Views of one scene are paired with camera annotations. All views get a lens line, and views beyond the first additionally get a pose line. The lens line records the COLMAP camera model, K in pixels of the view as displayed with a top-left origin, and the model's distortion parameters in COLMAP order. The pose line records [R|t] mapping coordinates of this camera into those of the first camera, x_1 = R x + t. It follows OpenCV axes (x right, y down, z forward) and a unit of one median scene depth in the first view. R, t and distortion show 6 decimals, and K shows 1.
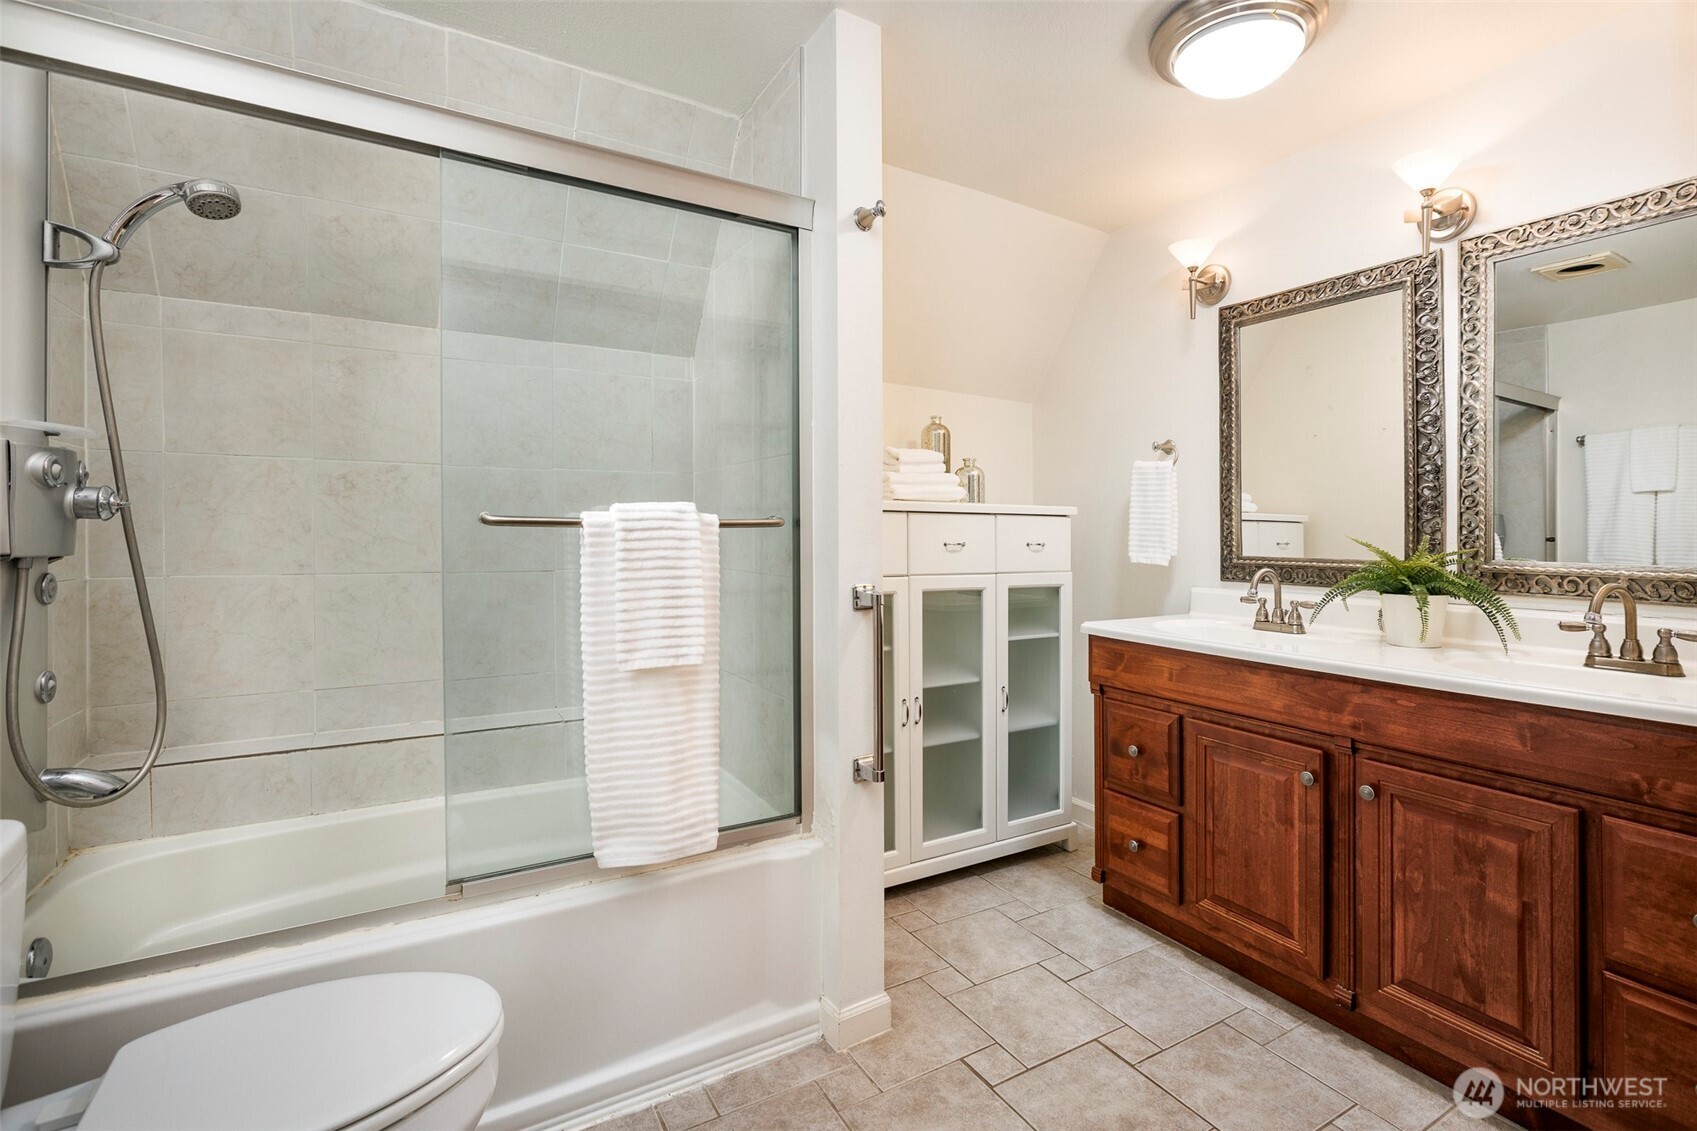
lens RADIAL K [[769.1, 0, 869.5], [0, 769.1, 542.4], [0, 0, 1]] dist [0.001702, 0.047201]
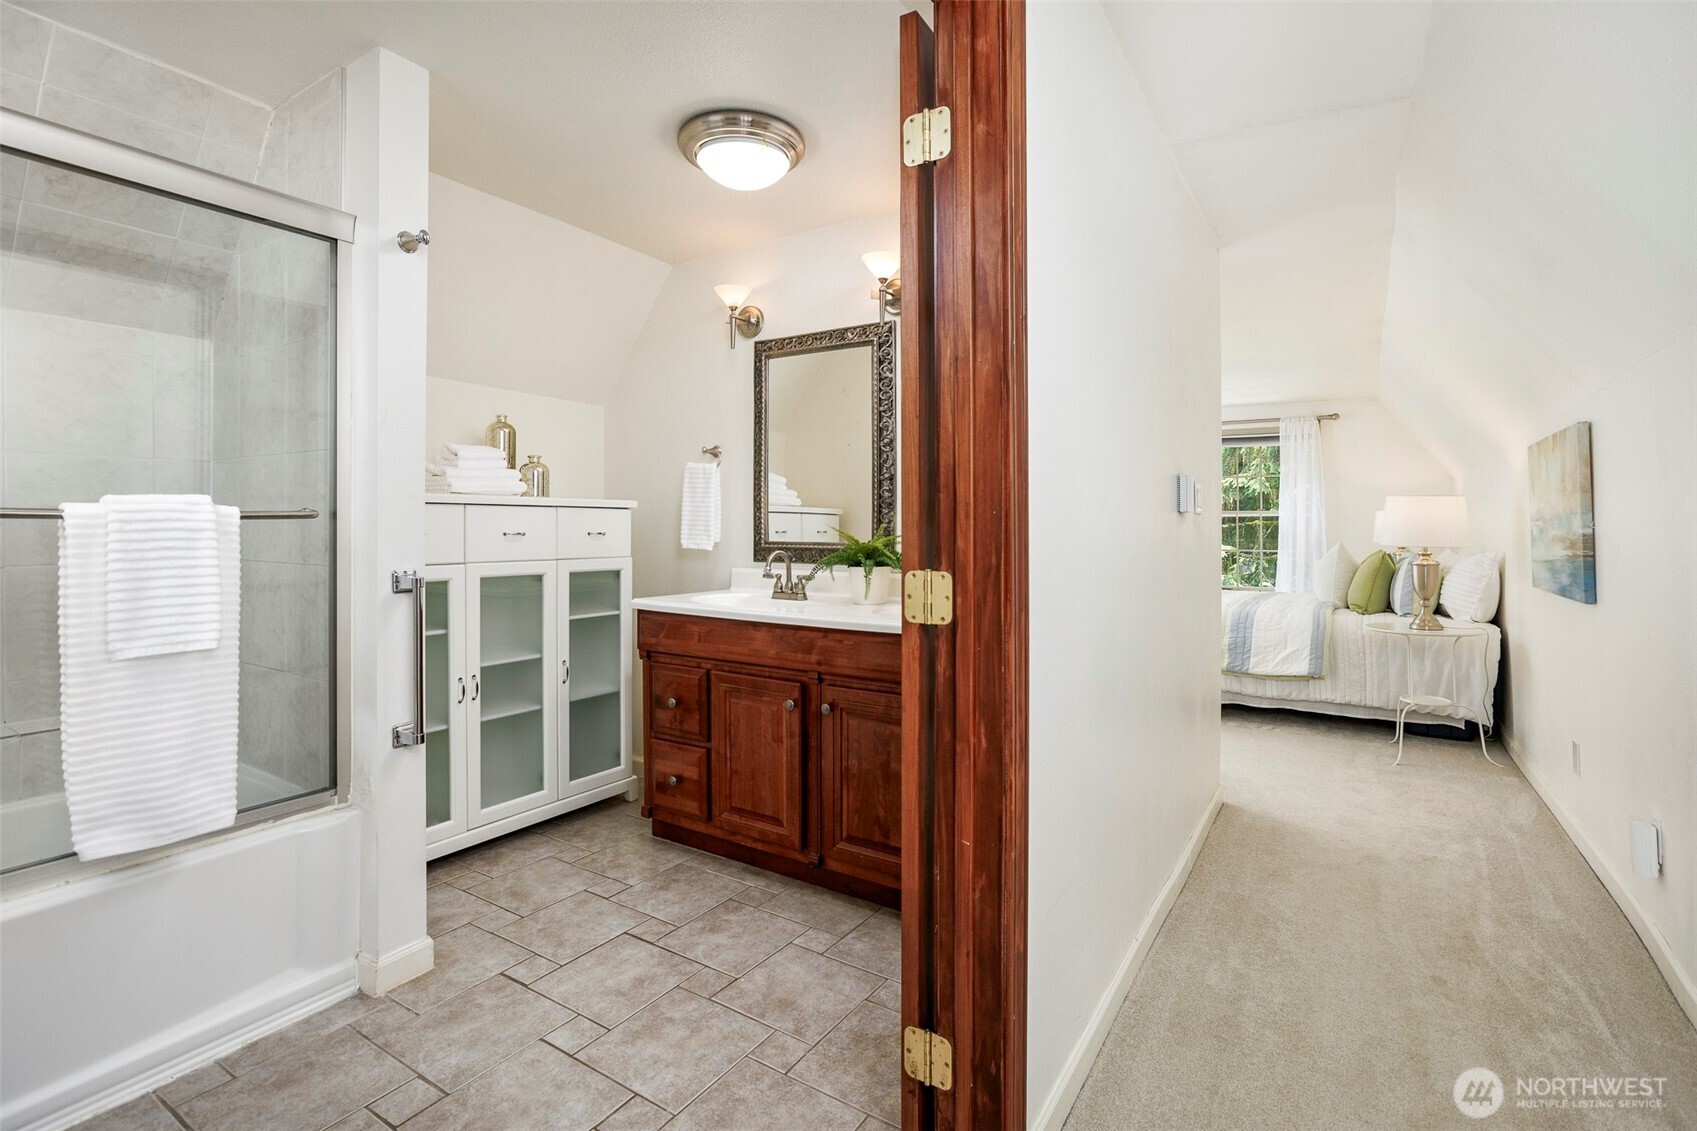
lens RADIAL K [[766.1, 0, 853.5], [0, 766.1, 518.6], [0, 0, 1]] dist [-0.003794, 0.012505]
pose [[0.893605, 0.000051, 0.448854, 0.056147], [0.008285, 0.999828, -0.016607, 0.002789], [-0.448778, 0.018558, 0.893451, -0.214952]]
